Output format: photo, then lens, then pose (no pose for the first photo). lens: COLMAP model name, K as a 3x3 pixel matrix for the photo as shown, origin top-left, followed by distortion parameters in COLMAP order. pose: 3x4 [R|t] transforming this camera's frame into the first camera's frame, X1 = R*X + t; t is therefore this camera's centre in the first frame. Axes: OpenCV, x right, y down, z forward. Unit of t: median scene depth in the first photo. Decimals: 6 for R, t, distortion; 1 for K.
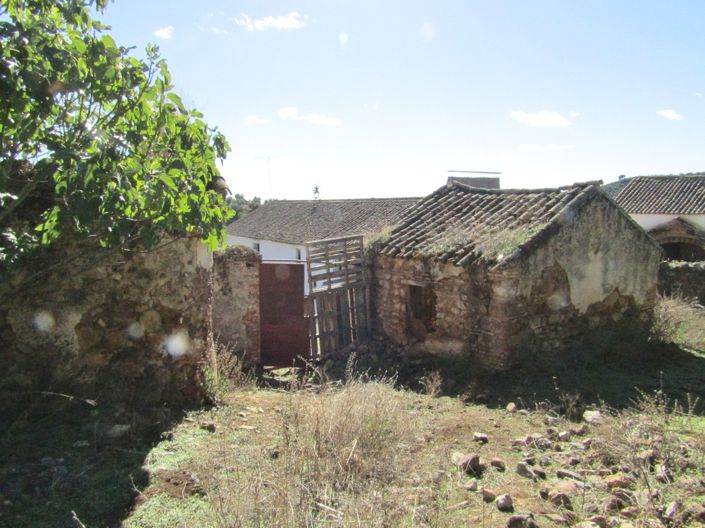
lens RADIAL K [[500.6, 0, 352.7], [0, 500.6, 263.2], [0, 0, 1]] dist [0.000260, 0.001165]
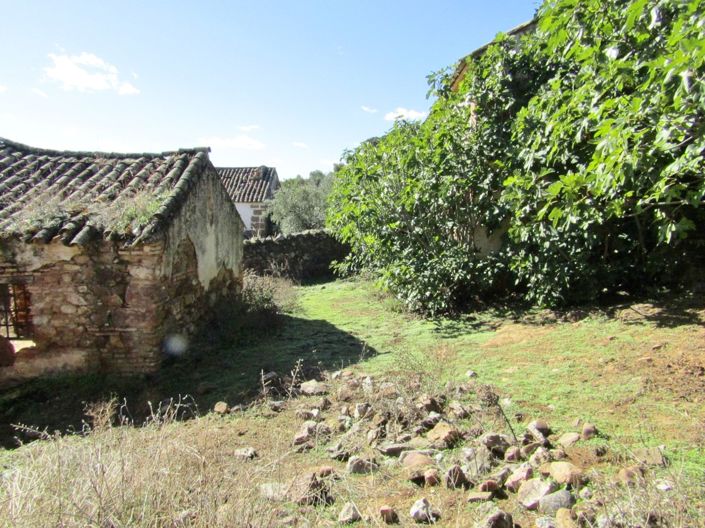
lens RADIAL K [[500.6, 0, 352.5], [0, 500.6, 264.5], [0, 0, 1]] dist [0.000260, 0.001165]
pose [[0.588458, -0.088329, 0.803689, -0.126583], [0.074821, 0.995698, 0.054649, 0.022537], [-0.805059, 0.027974, 0.592535, 0.245767]]
